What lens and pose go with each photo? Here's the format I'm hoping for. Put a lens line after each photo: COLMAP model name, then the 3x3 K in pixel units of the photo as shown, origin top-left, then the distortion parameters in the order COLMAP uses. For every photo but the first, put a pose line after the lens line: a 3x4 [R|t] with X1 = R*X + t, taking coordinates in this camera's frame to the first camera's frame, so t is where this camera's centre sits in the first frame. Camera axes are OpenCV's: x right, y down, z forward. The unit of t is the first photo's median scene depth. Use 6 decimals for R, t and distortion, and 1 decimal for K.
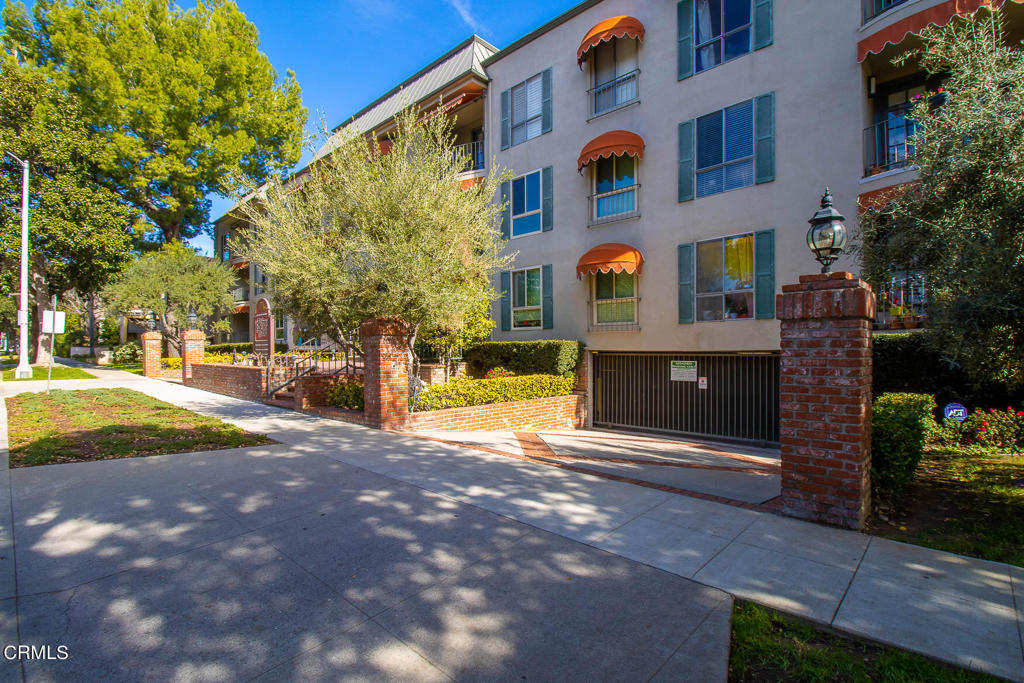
lens RADIAL K [[482.3, 0, 512.0], [0, 482.3, 341.5], [0, 0, 1]] dist [0.047776, -0.000066]
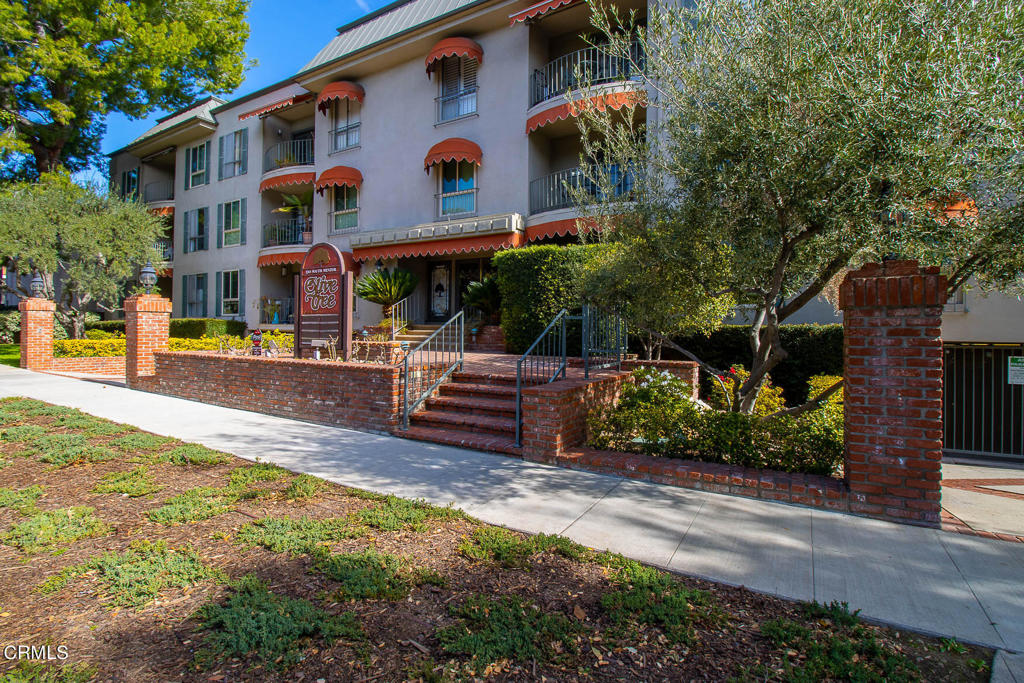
lens RADIAL K [[466.3, 0, 511.9], [0, 466.3, 326.9], [0, 0, 1]] dist [-0.003062, -0.000707]
pose [[0.970025, 0.018606, 0.242291, -0.242600], [-0.019190, 0.999816, 0.000047, 0.004656], [-0.242245, -0.004695, 0.970204, 0.234561]]
